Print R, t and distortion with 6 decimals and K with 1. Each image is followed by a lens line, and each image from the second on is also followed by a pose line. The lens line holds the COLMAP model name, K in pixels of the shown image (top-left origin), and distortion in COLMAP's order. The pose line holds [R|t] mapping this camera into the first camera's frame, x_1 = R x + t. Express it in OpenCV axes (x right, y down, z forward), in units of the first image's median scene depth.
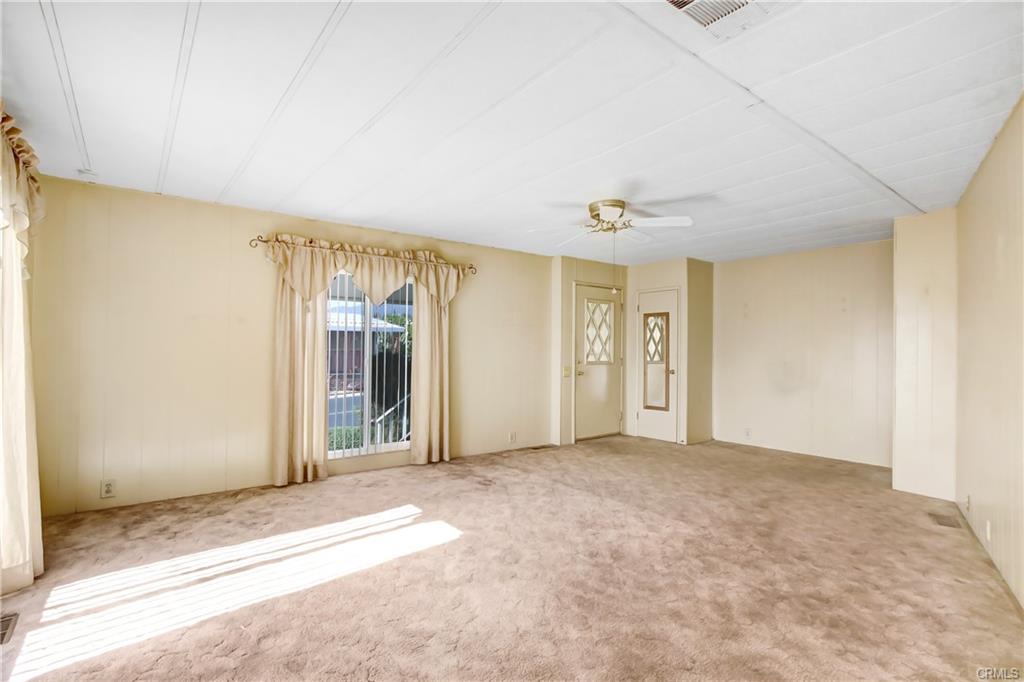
lens RADIAL K [[476.5, 0, 512.0], [0, 476.5, 341.0], [0, 0, 1]] dist [-0.000550, -0.000126]
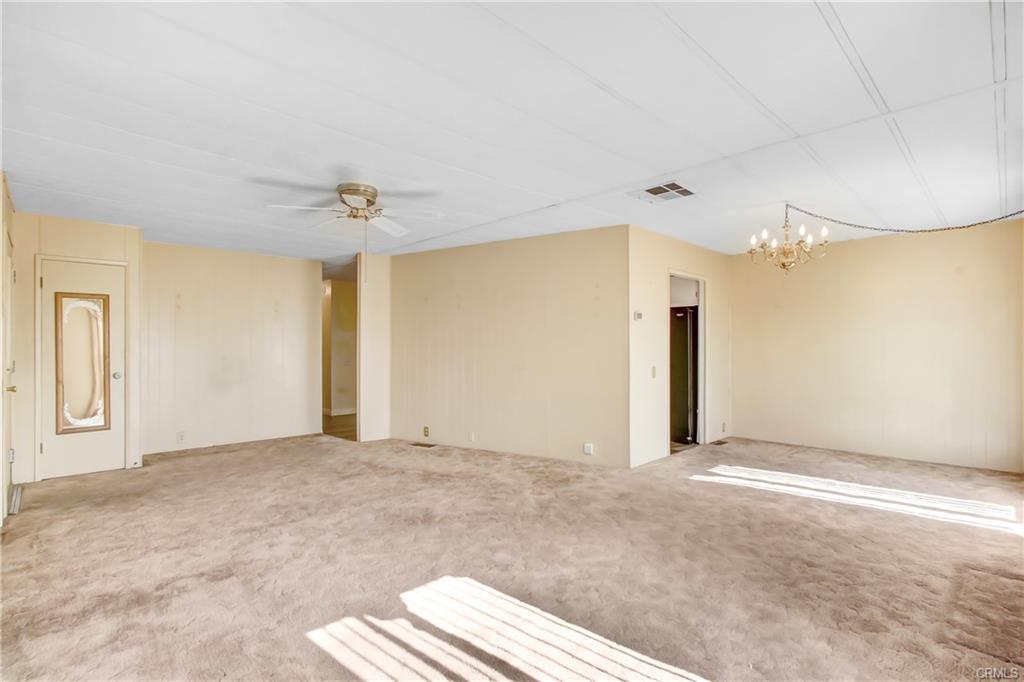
lens RADIAL K [[450.7, 0, 512.0], [0, 450.7, 341.0], [0, 0, 1]] dist [-0.024651, -0.000069]
pose [[-0.044320, -0.001587, 0.999016, -0.625884], [-0.011494, 0.999933, 0.001078, 0.004566], [-0.998951, -0.011435, -0.044335, 0.679609]]
